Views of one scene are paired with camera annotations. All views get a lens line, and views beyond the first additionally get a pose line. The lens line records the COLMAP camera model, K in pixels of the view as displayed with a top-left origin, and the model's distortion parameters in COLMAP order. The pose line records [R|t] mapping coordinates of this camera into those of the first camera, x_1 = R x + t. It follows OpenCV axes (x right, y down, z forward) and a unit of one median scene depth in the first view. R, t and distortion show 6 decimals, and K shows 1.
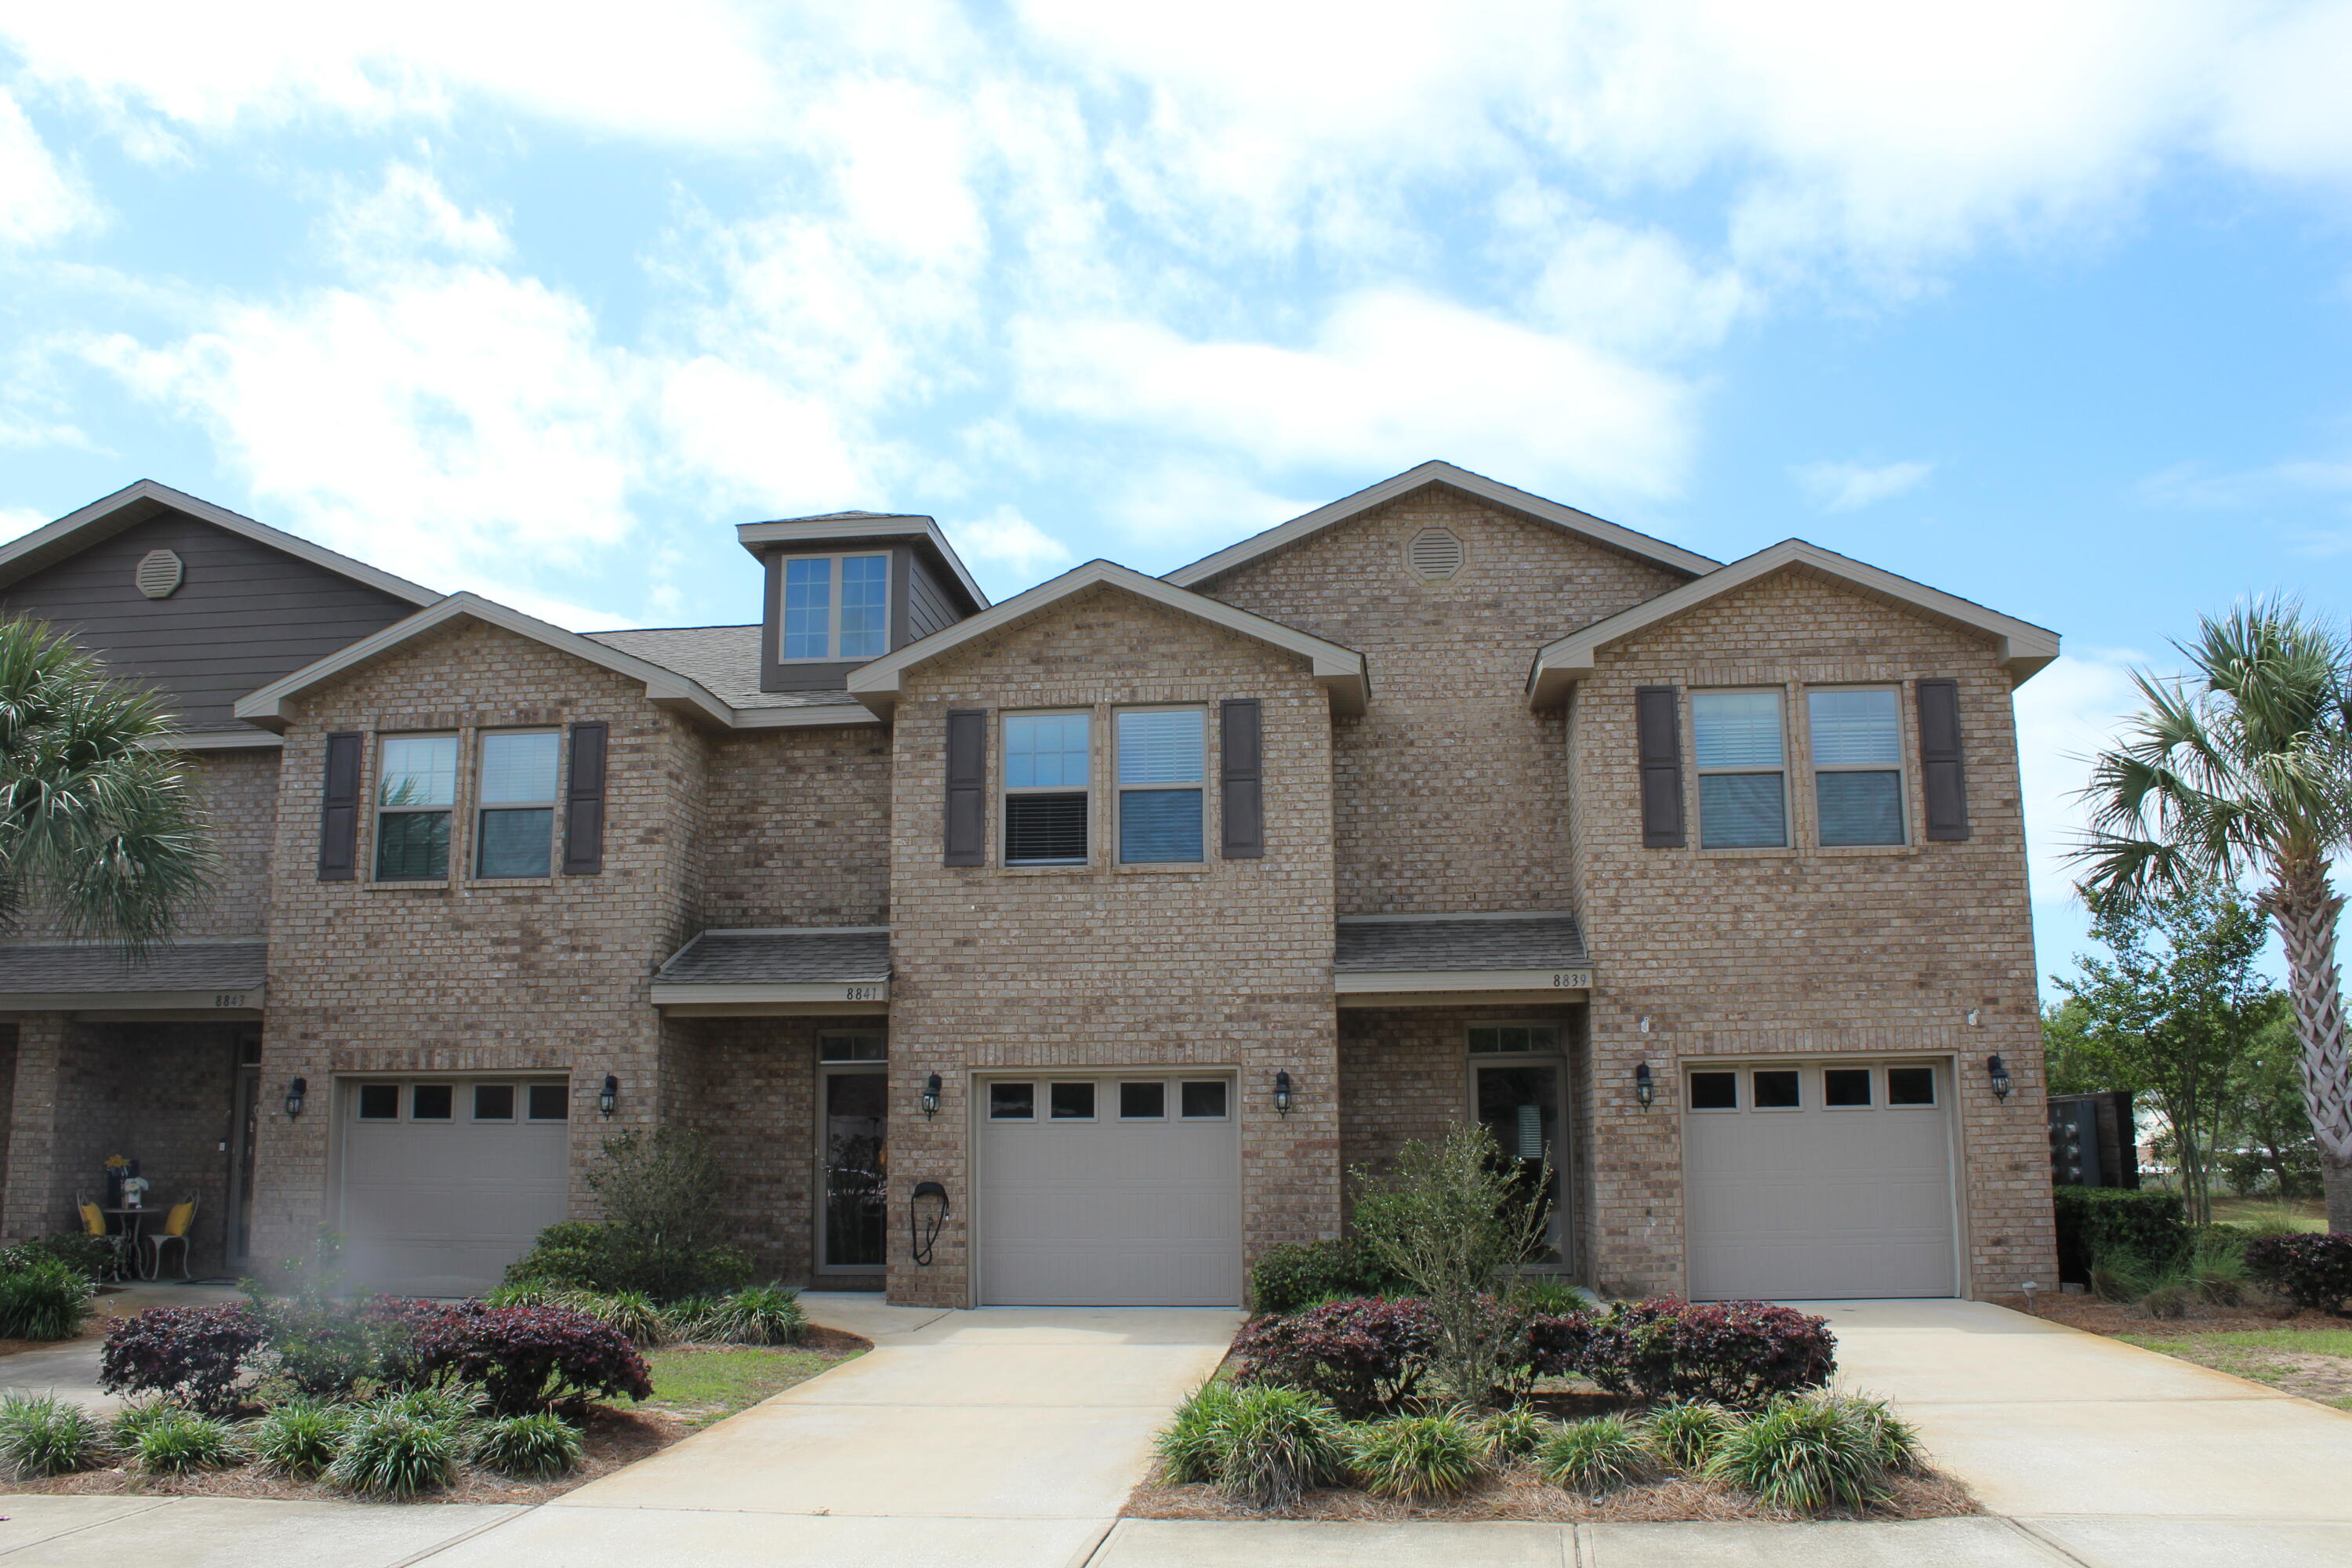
lens RADIAL K [[1978.4, 0, 1165.2], [0, 1978.4, 790.2], [0, 0, 1]] dist [-0.153245, 0.131864]
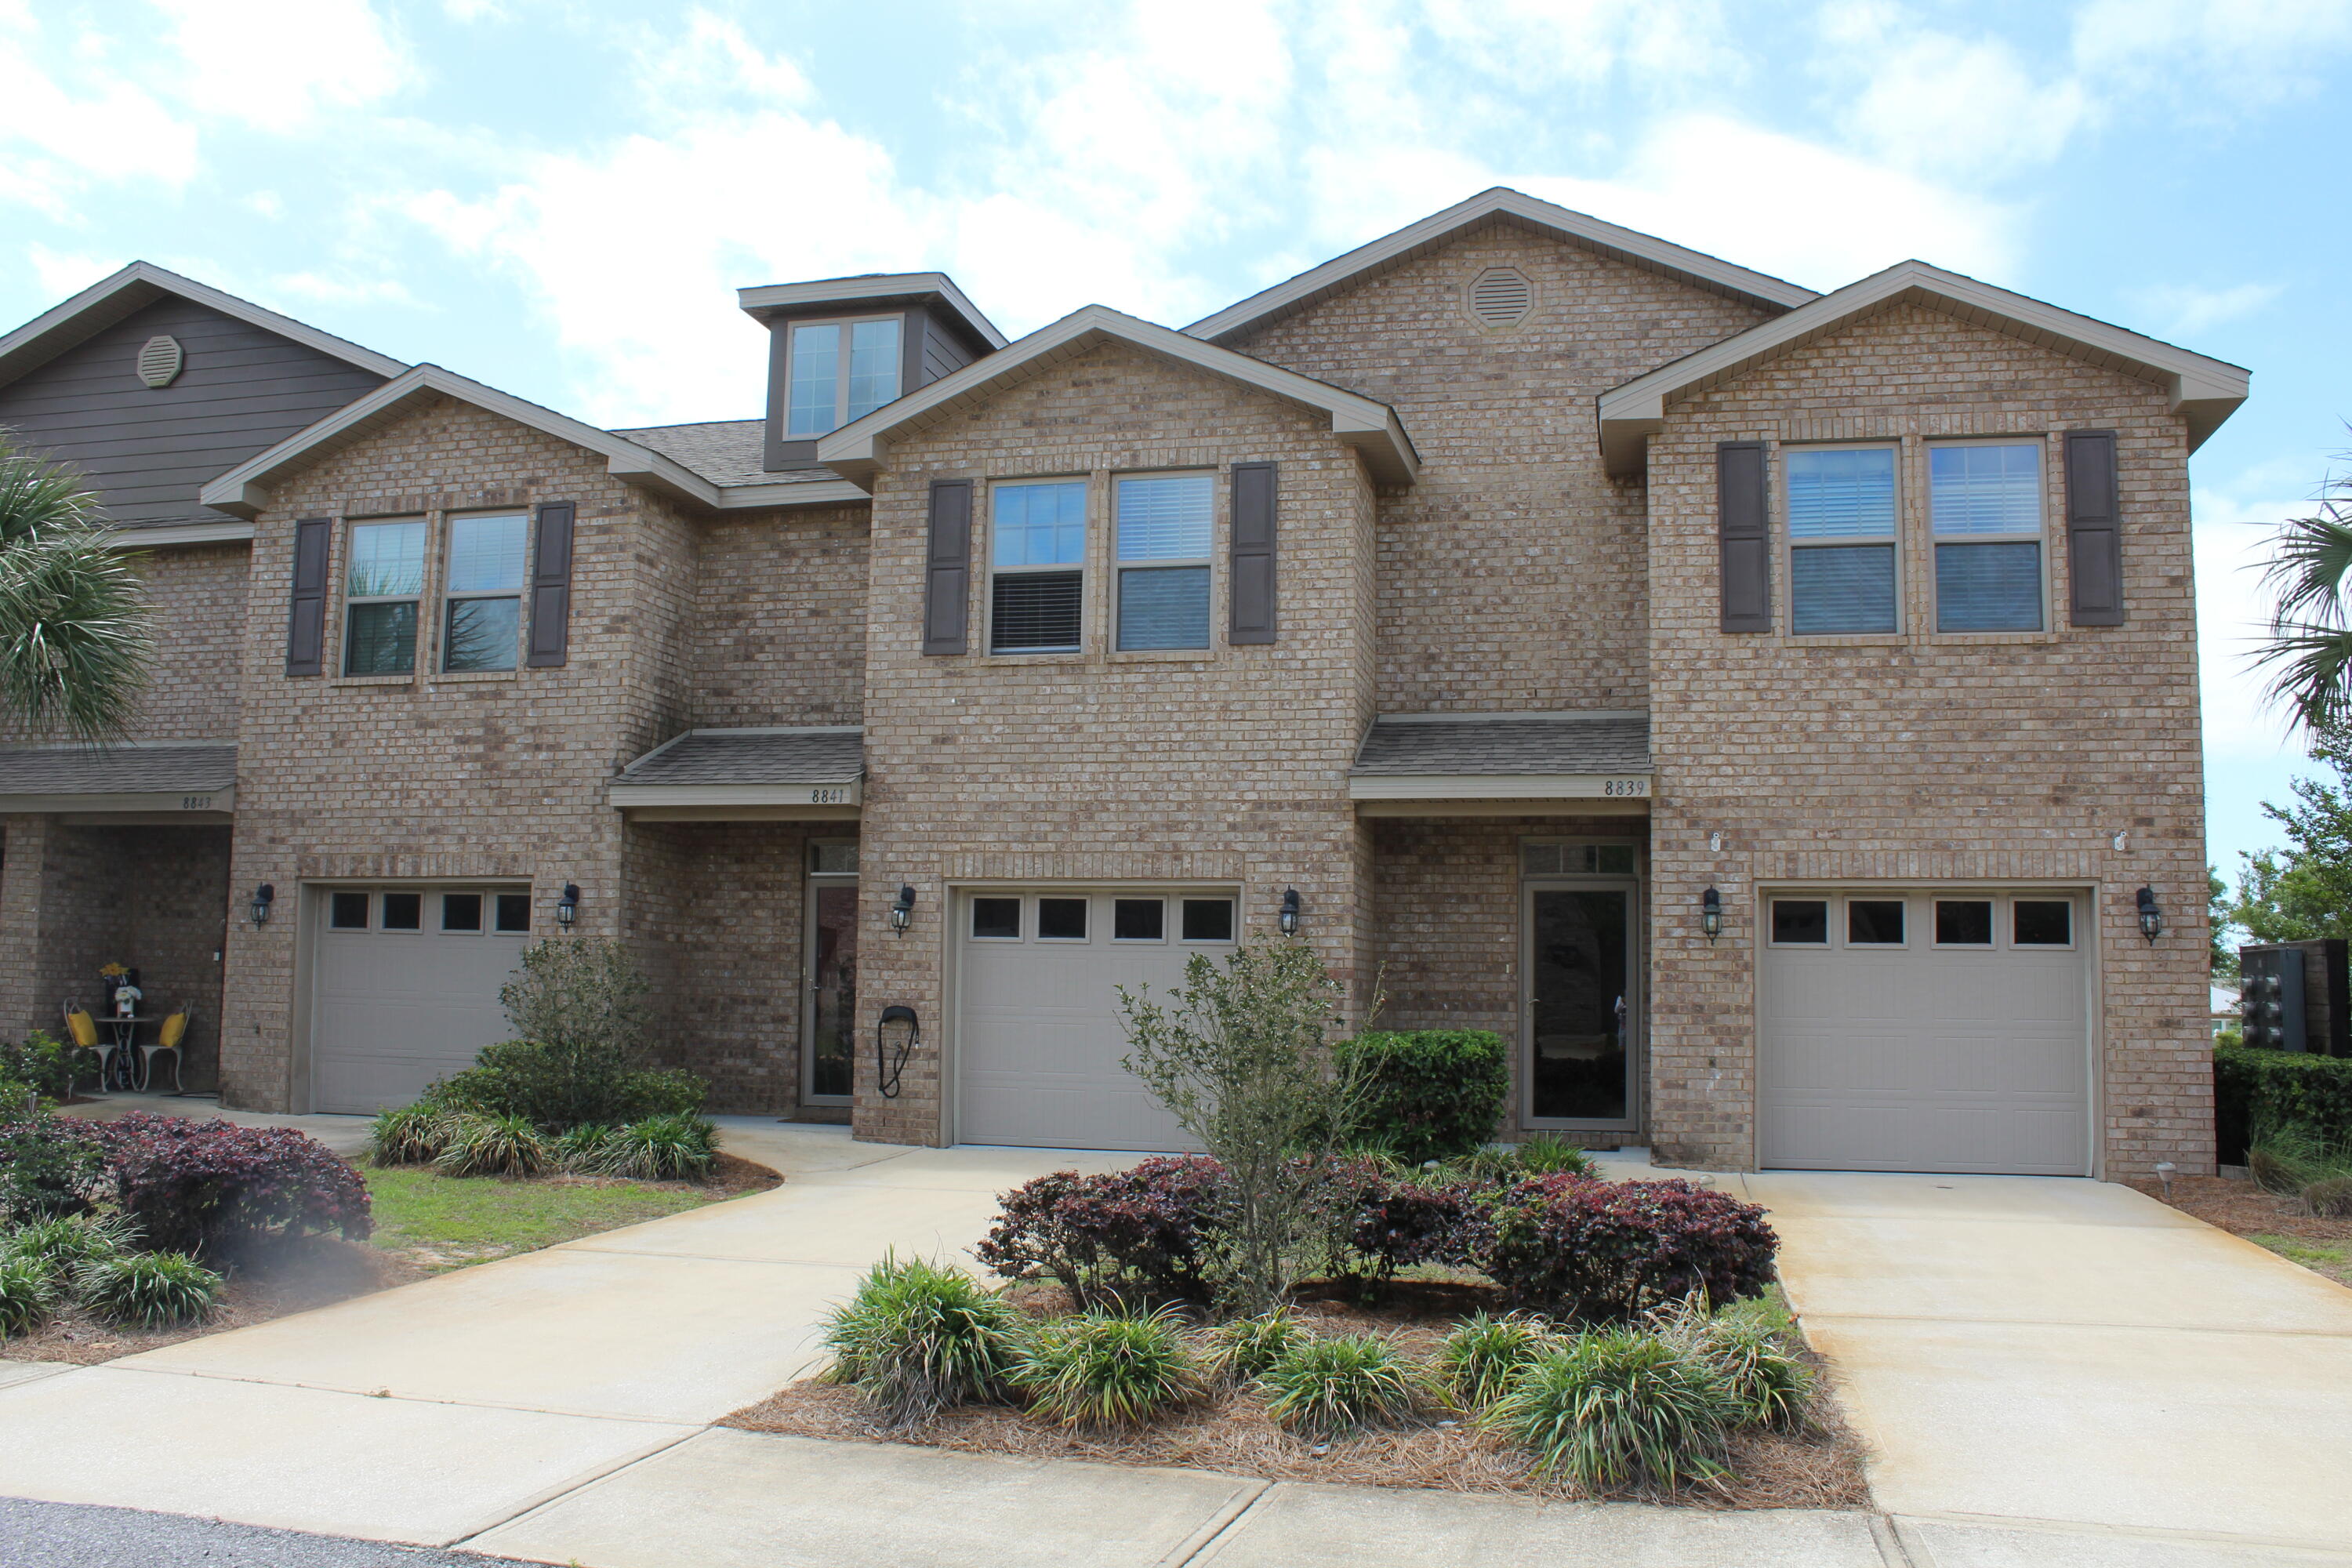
lens RADIAL K [[1978.4, 0, 1158.4], [0, 1978.4, 782.8], [0, 0, 1]] dist [-0.153245, 0.131864]
pose [[0.990606, 0.009395, -0.136424, 0.117471], [0.001088, 0.997064, 0.076565, 0.028471], [0.136743, -0.075994, 0.987687, 0.131250]]
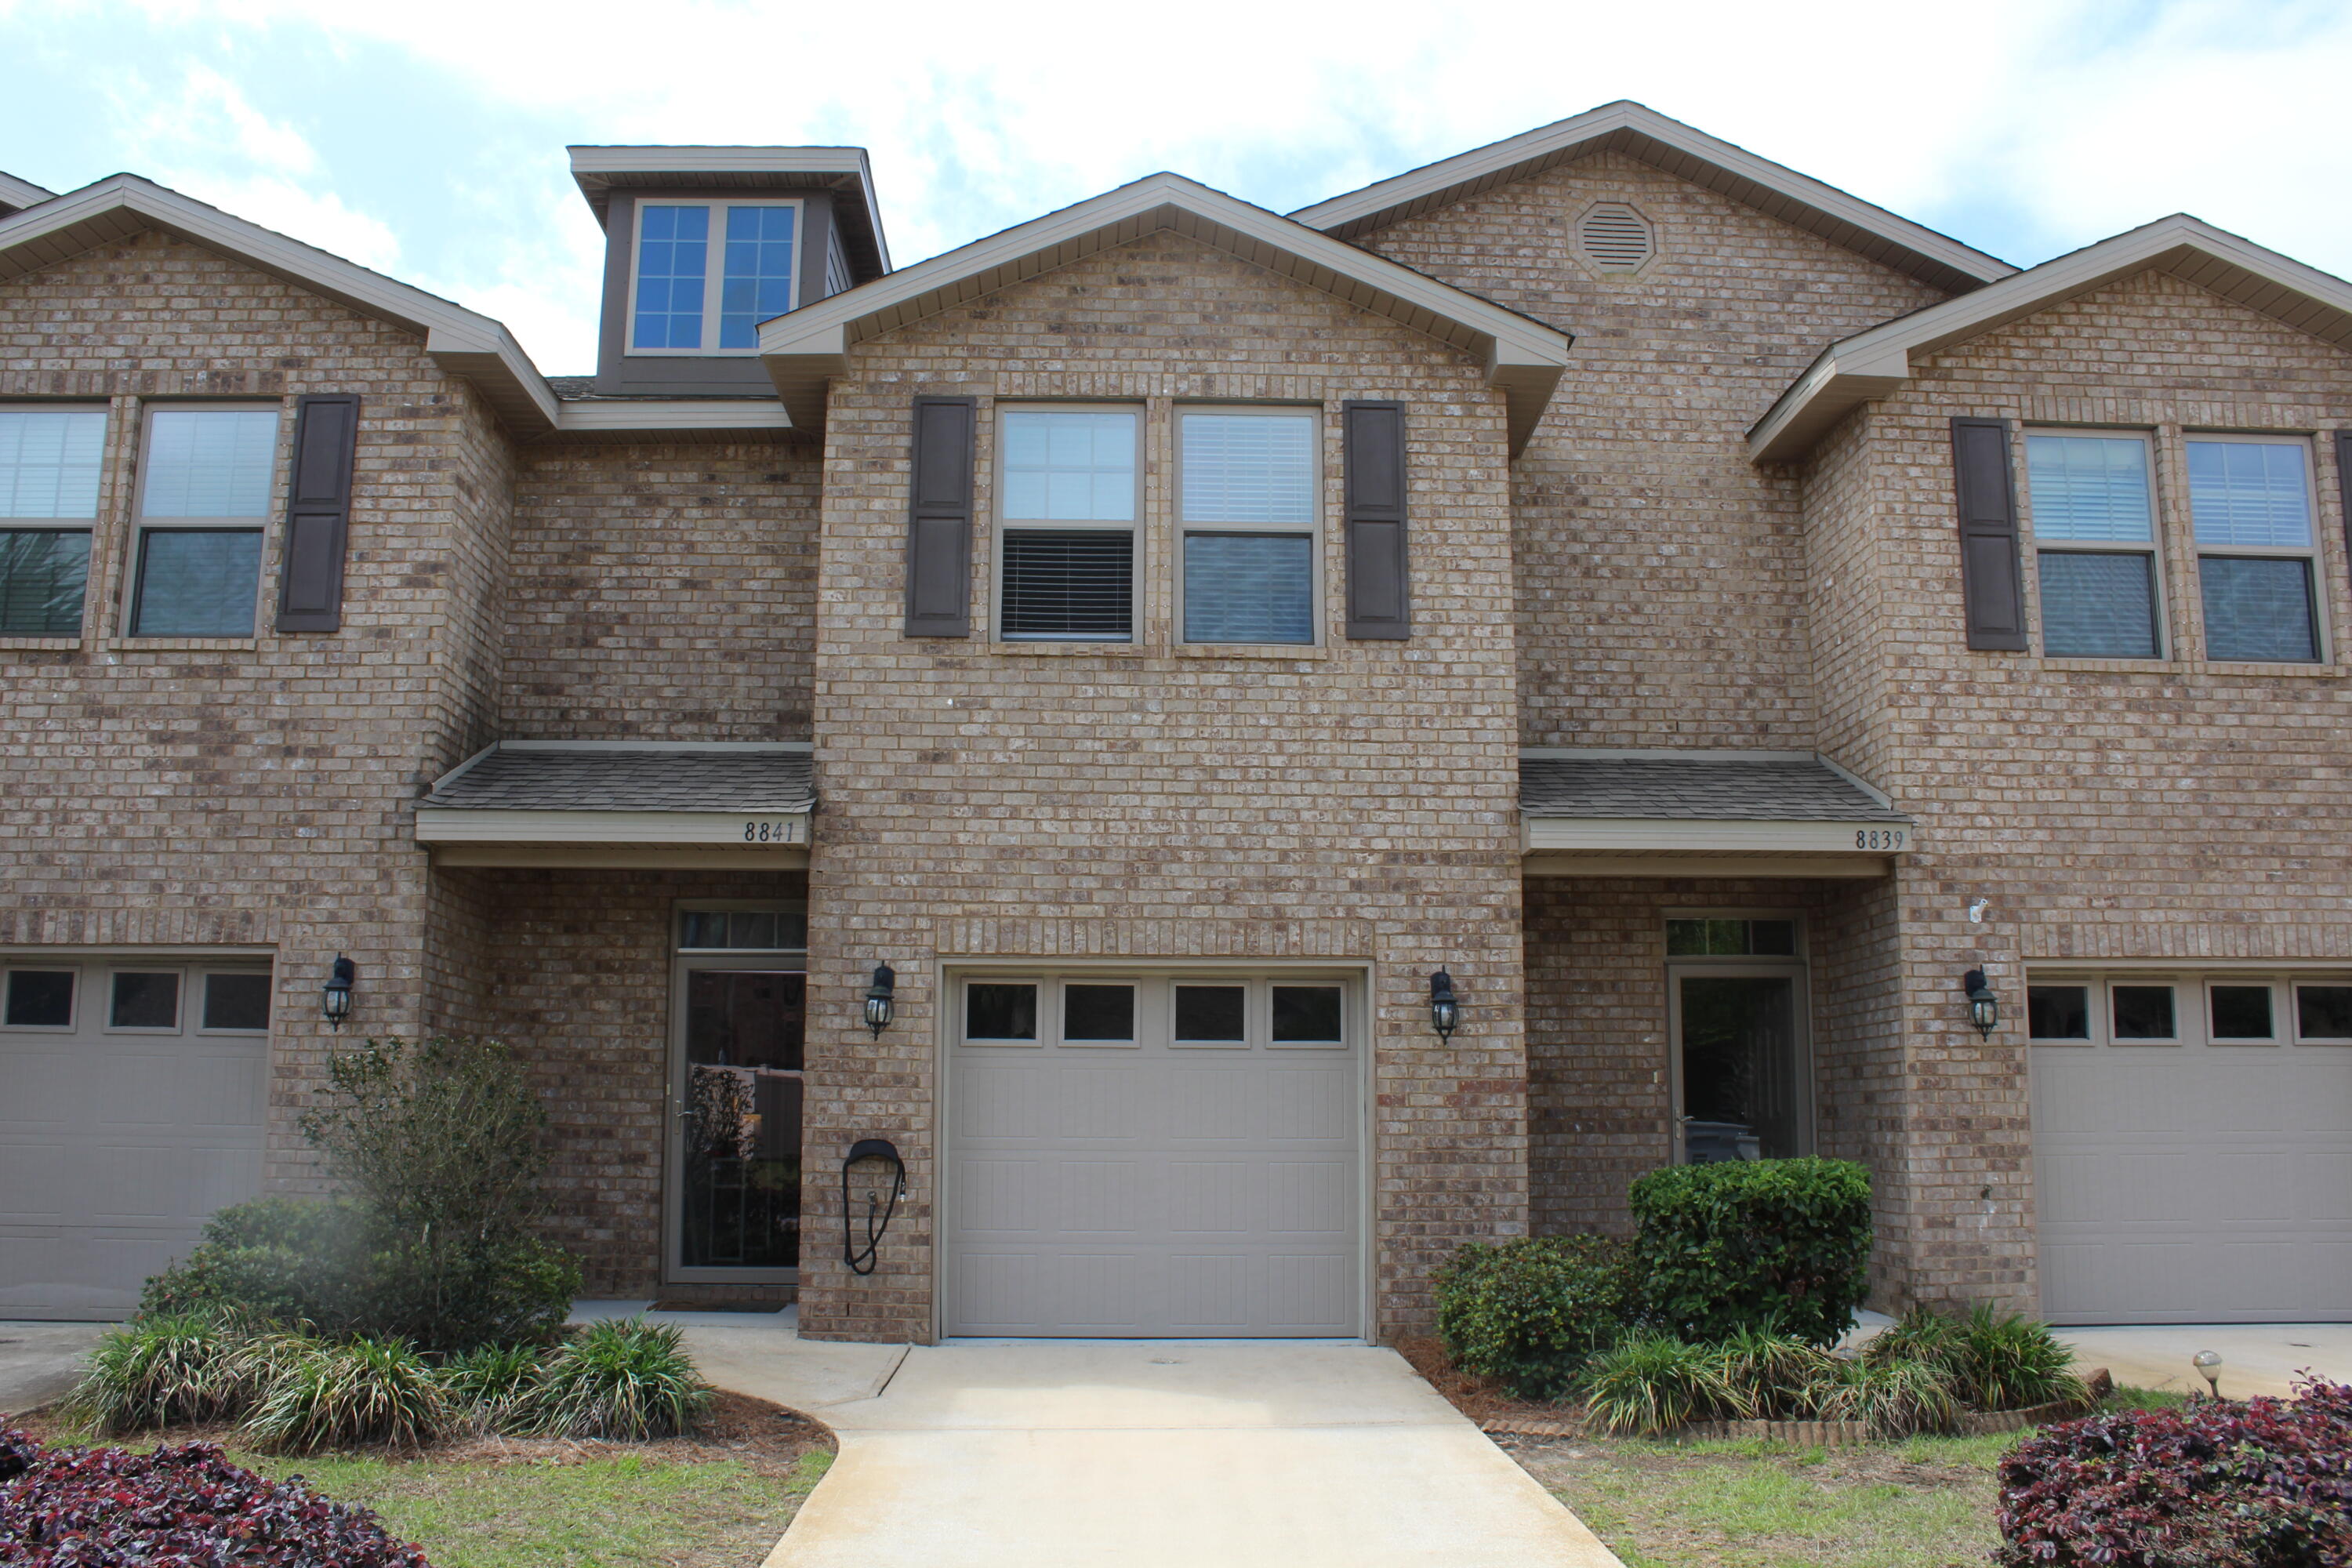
lens RADIAL K [[1978.4, 0, 1169.1], [0, 1978.4, 779.0], [0, 0, 1]] dist [-0.153245, 0.131864]
pose [[0.990095, 0.035393, 0.135862, -0.113933], [-0.037111, 0.999260, 0.010135, 0.075643], [-0.135403, -0.015077, 0.990676, 0.371921]]
